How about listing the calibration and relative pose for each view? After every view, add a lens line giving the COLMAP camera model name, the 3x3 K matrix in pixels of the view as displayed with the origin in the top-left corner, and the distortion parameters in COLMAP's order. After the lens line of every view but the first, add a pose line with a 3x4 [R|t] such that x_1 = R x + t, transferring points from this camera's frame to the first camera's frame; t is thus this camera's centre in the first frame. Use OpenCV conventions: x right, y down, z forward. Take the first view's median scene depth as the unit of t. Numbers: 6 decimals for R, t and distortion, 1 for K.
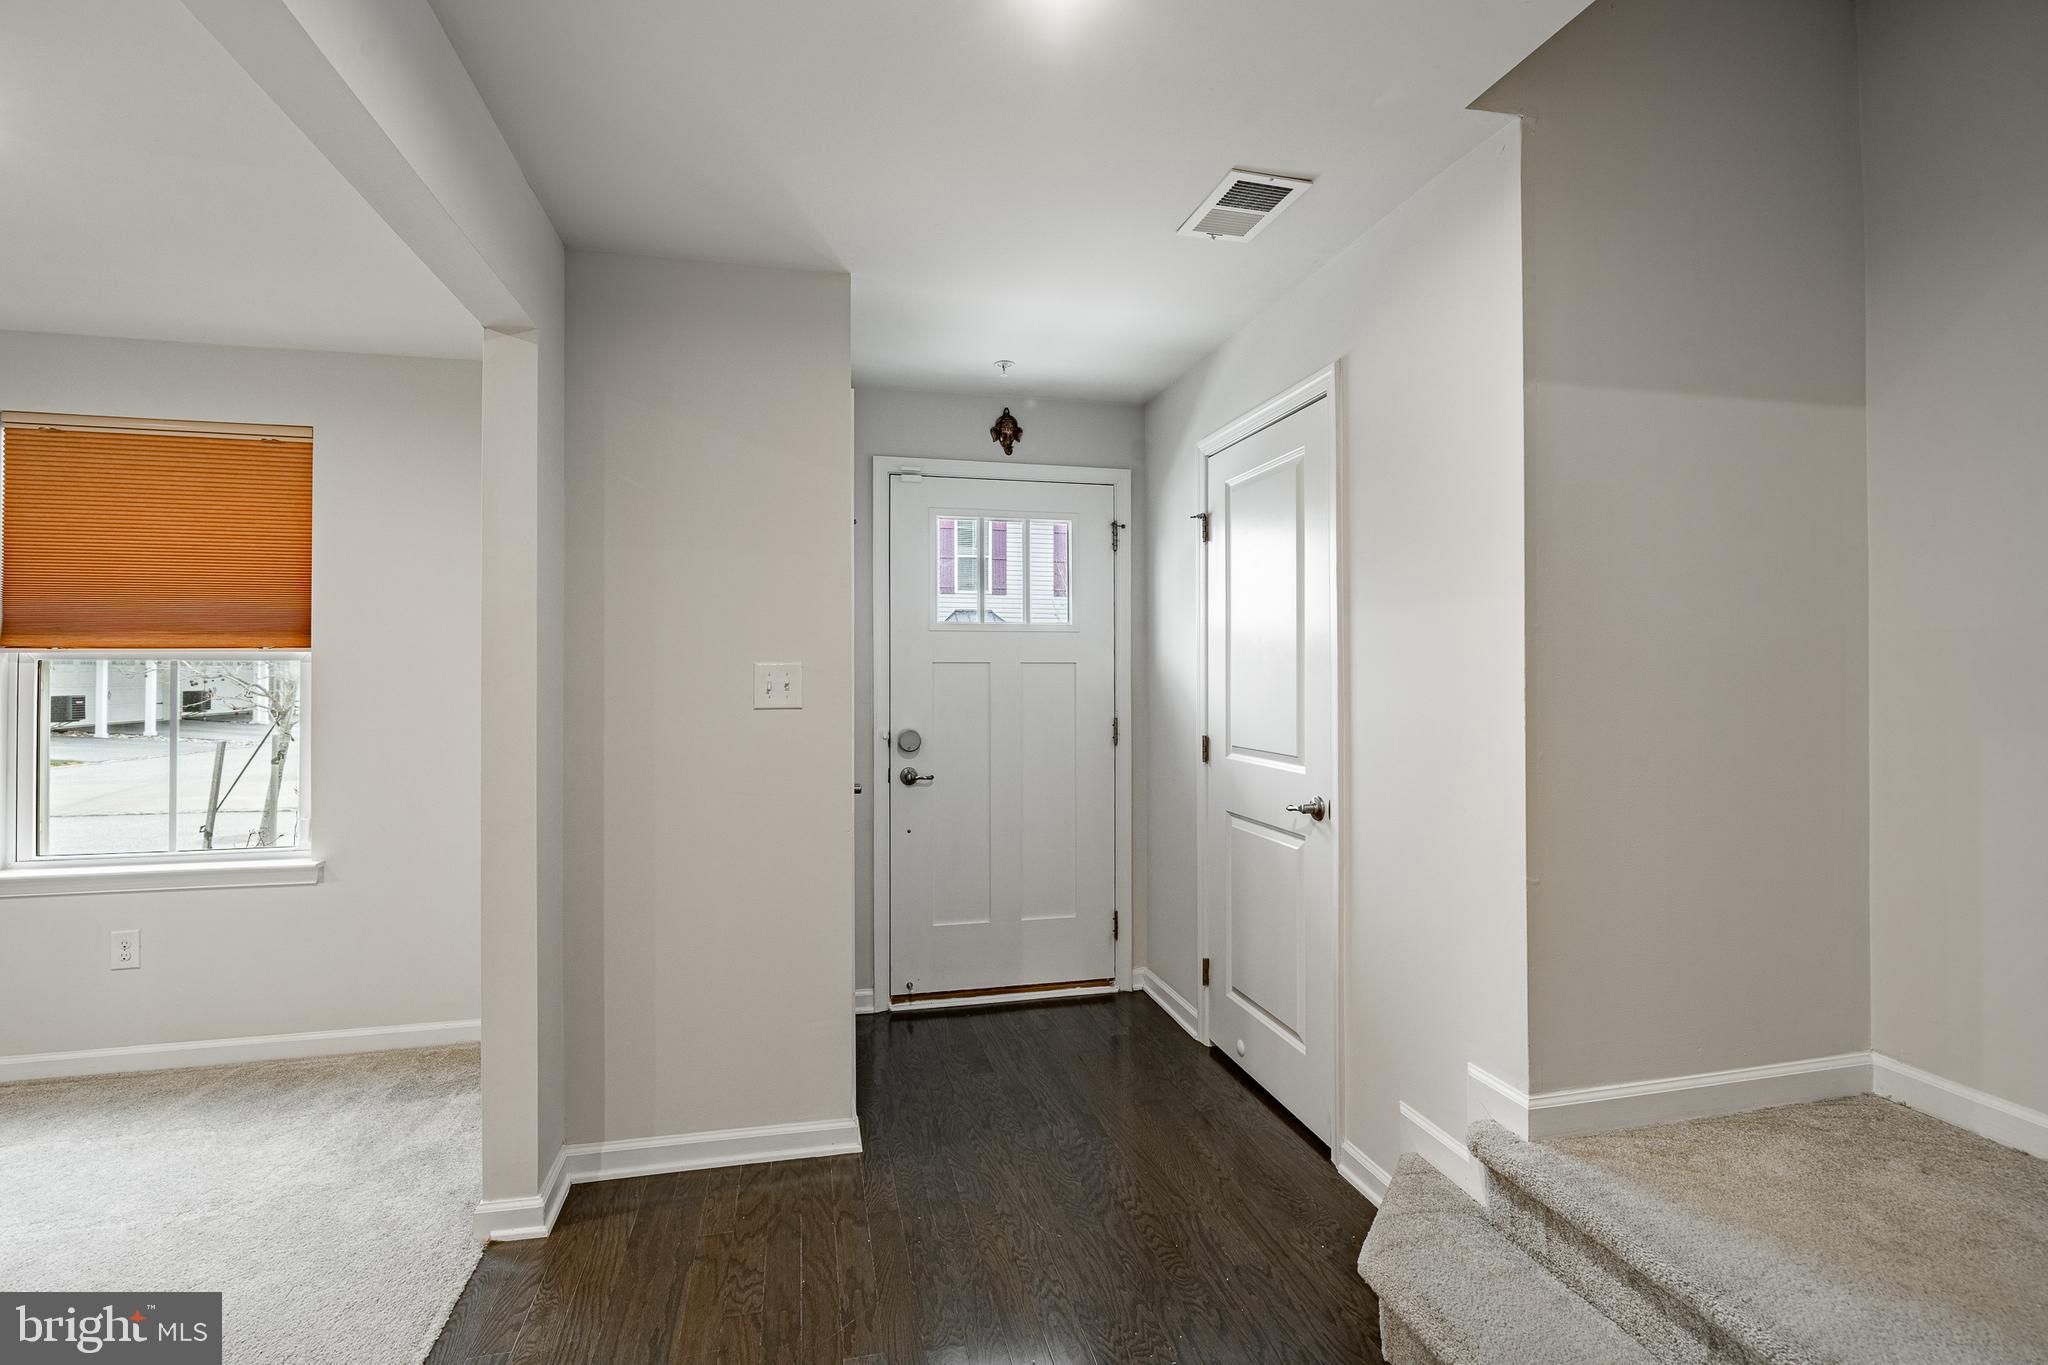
lens RADIAL K [[943.8, 0, 1025.3], [0, 943.8, 668.0], [0, 0, 1]] dist [0.004090, -0.001066]
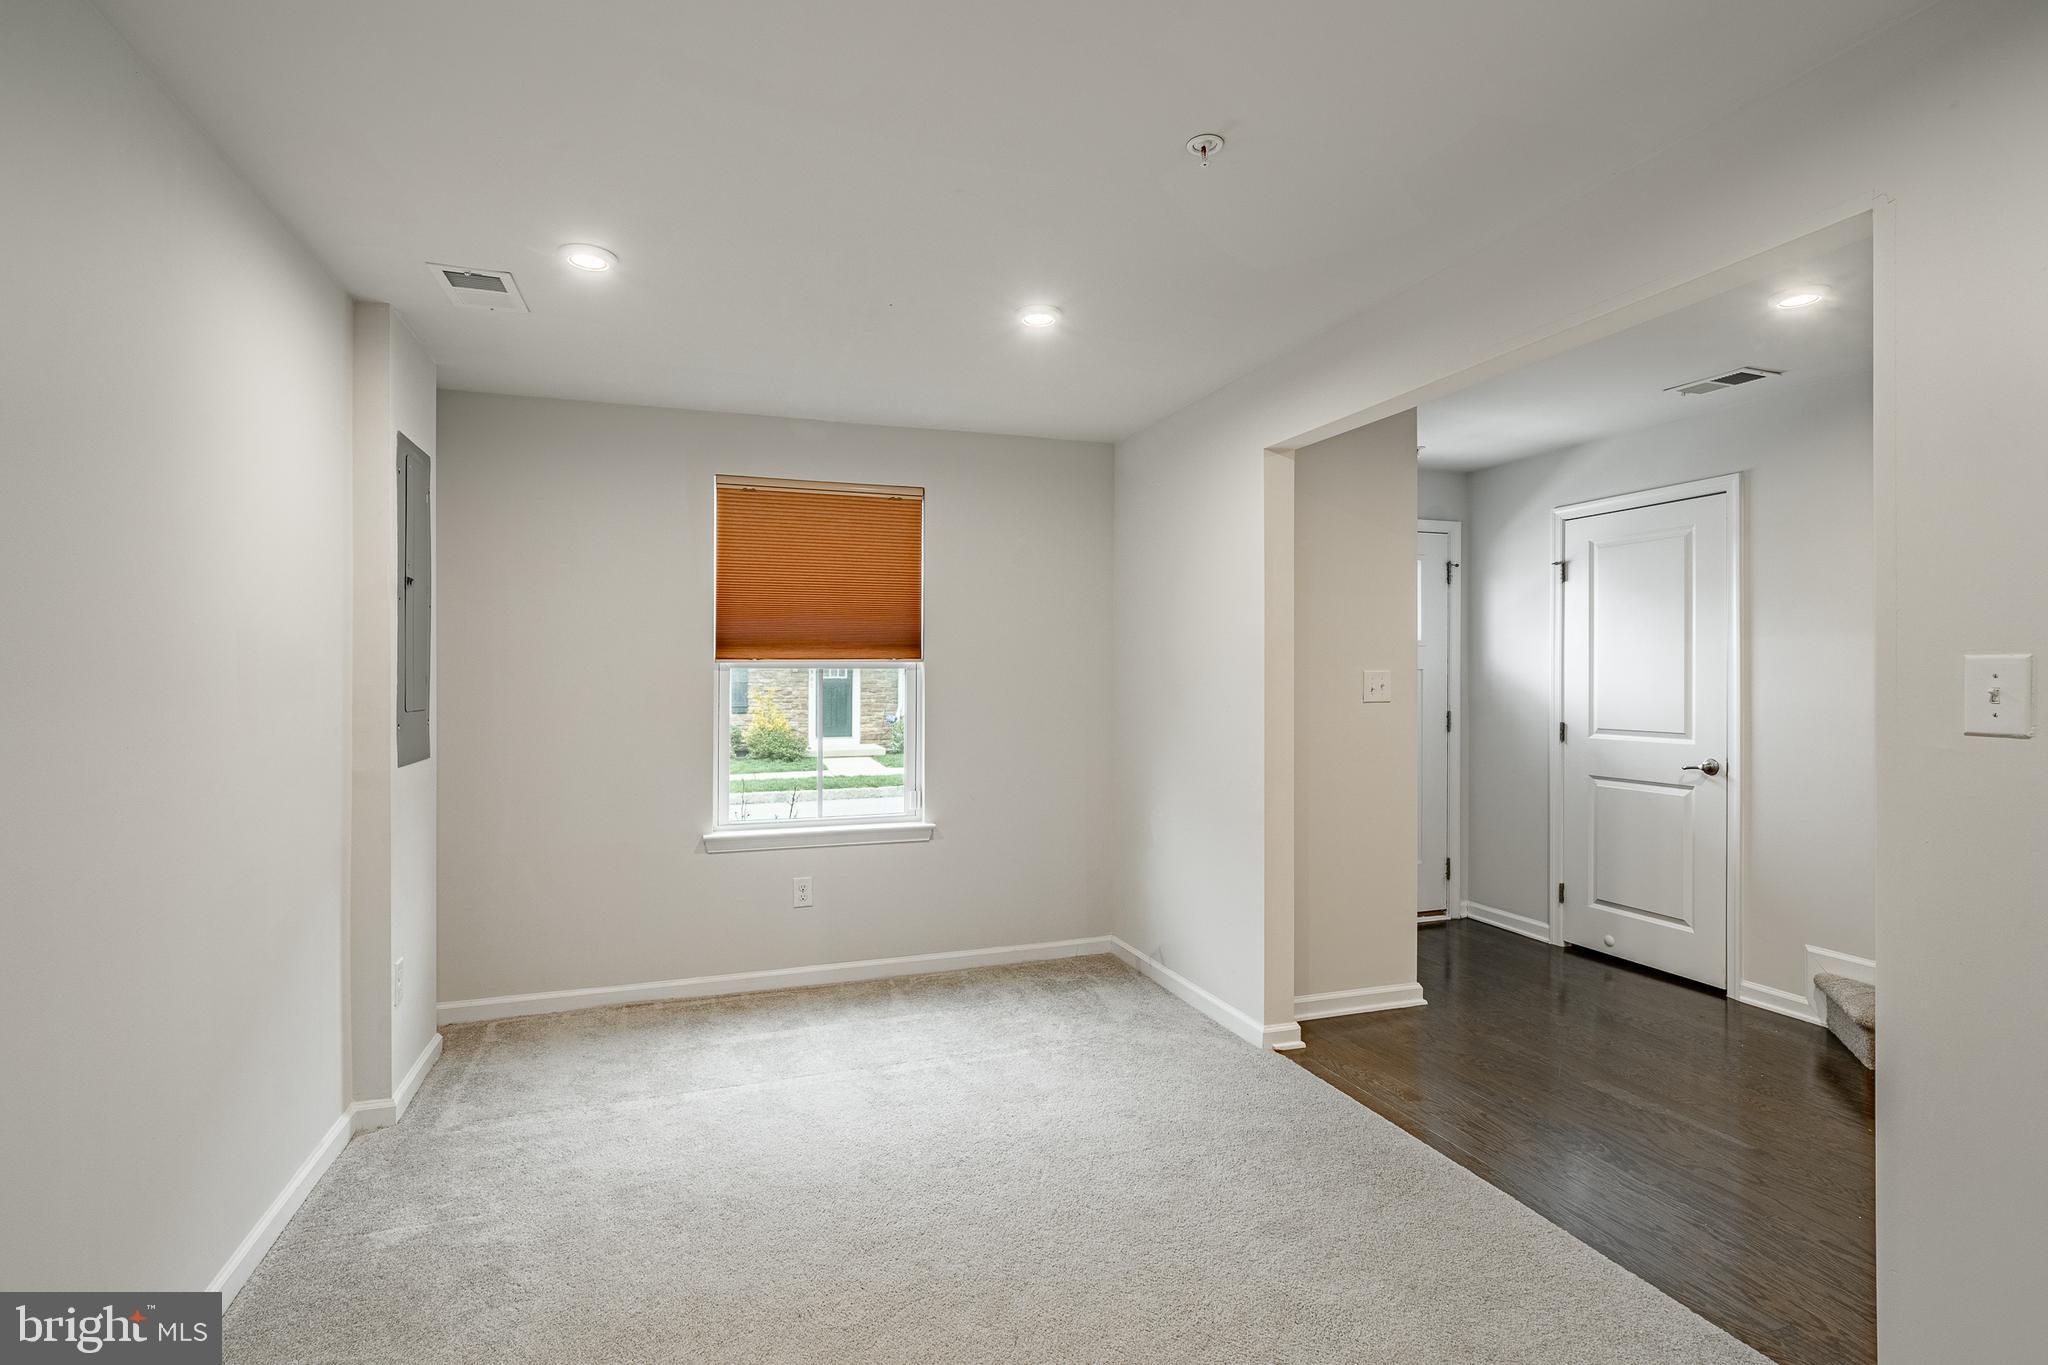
lens RADIAL K [[983.3, 0, 1022.0], [0, 983.3, 682.2], [0, 0, 1]] dist [-0.002974, 0.000518]
pose [[0.994283, -0.002593, 0.106746, -0.769451], [0.001487, 0.999944, 0.010438, -0.003247], [-0.106767, -0.010220, 0.994232, -0.354540]]
